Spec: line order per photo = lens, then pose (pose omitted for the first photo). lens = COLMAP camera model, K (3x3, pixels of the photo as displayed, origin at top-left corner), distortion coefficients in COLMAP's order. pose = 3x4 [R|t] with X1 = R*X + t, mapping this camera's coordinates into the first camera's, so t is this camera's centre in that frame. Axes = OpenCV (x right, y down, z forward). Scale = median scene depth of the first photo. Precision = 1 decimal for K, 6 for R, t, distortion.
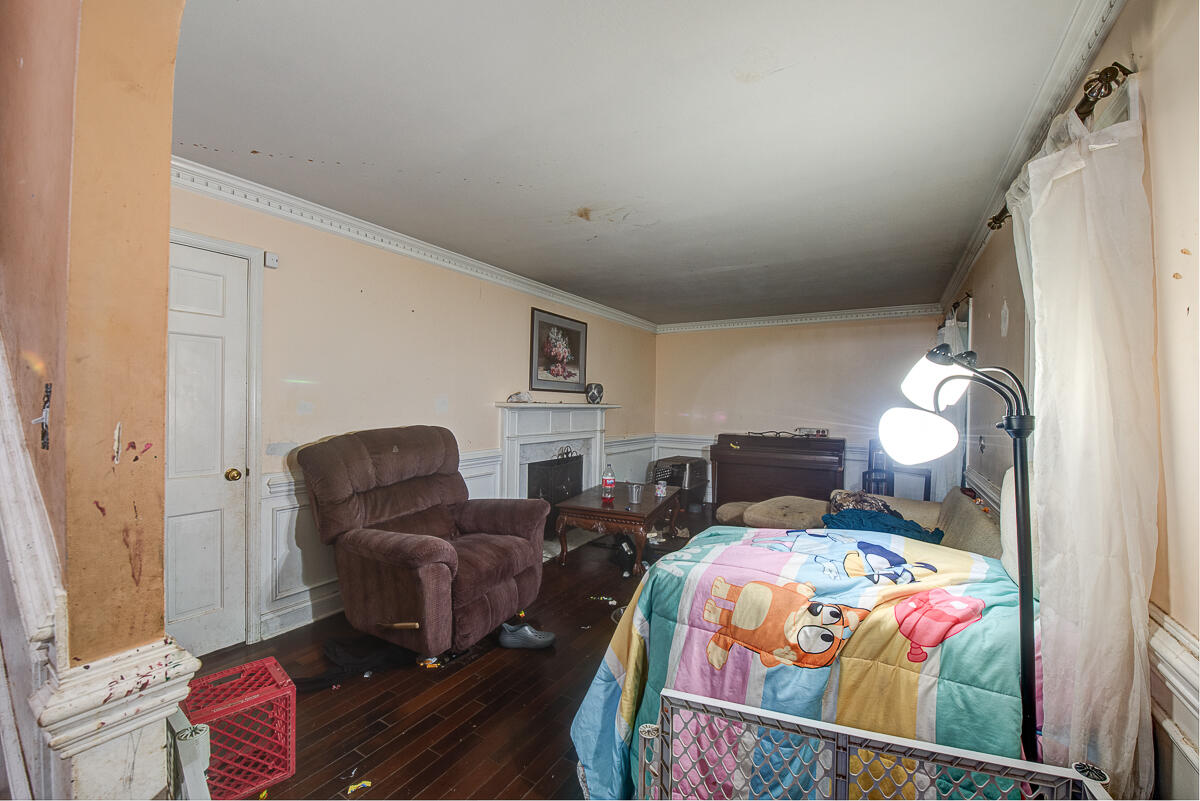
lens RADIAL K [[470.9, 0, 608.0], [0, 470.9, 406.0], [0, 0, 1]] dist [-0.019222, -0.004034]
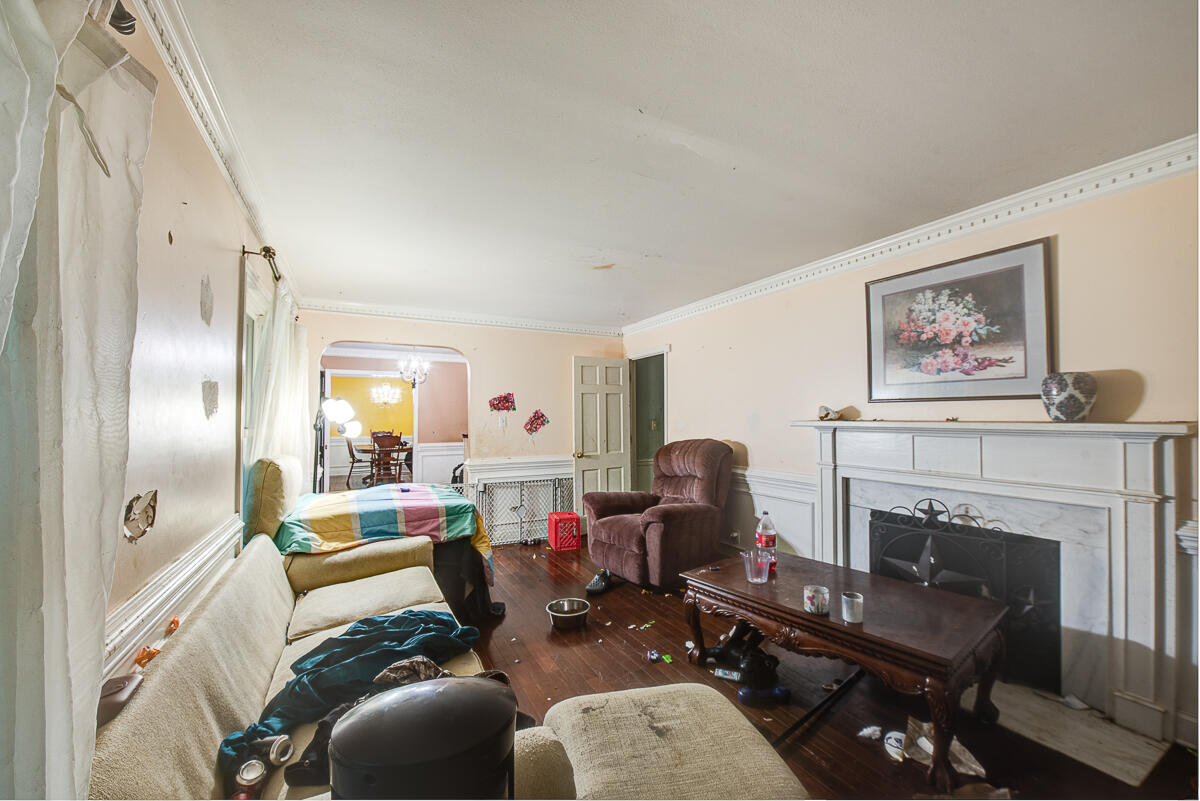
lens RADIAL K [[470.9, 0, 608.0], [0, 470.9, 406.0], [0, 0, 1]] dist [-0.019222, -0.004034]
pose [[-0.512318, -0.040078, -0.857860, 0.605202], [-0.014923, 0.999175, -0.037768, 0.003104], [0.858666, -0.006547, -0.512494, 1.002316]]
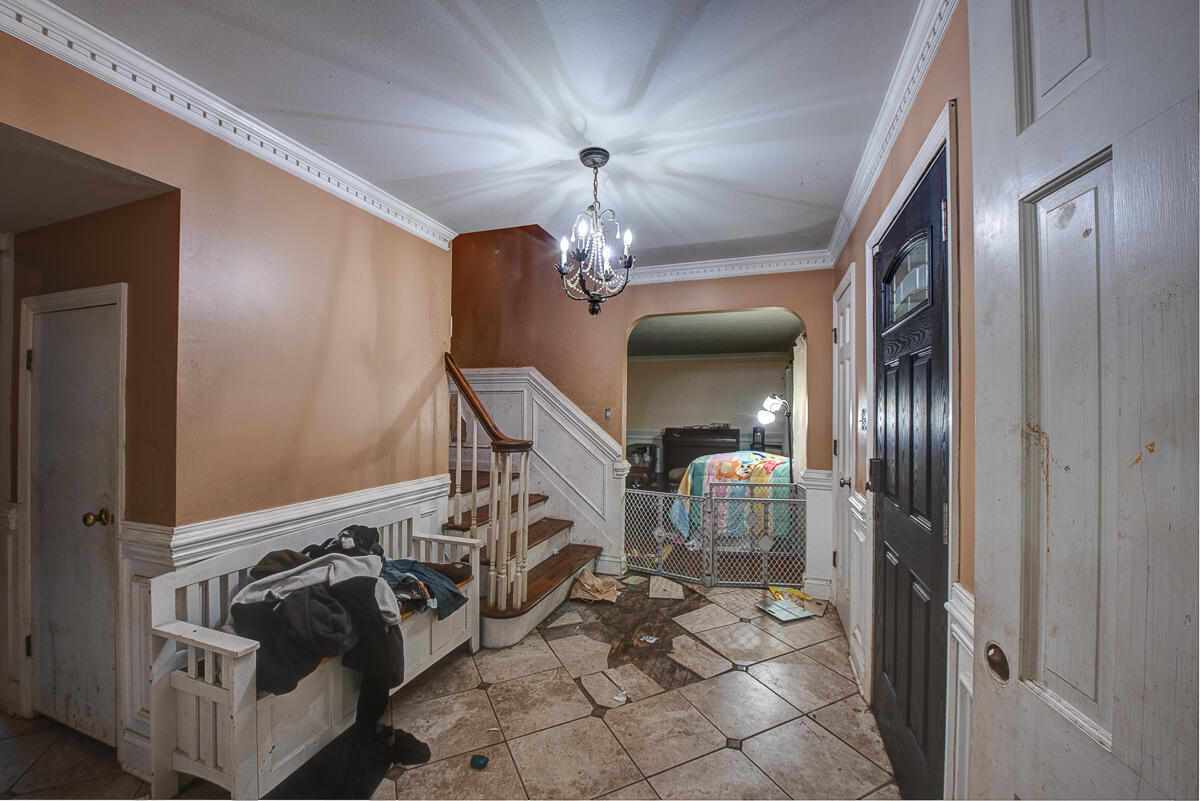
lens RADIAL K [[470.9, 0, 608.0], [0, 470.9, 406.0], [0, 0, 1]] dist [-0.019222, -0.004034]
pose [[0.976616, -0.006286, 0.214901, -0.259278], [0.008203, 0.999934, -0.008027, -0.002712], [-0.214836, 0.009602, 0.976603, -0.446840]]
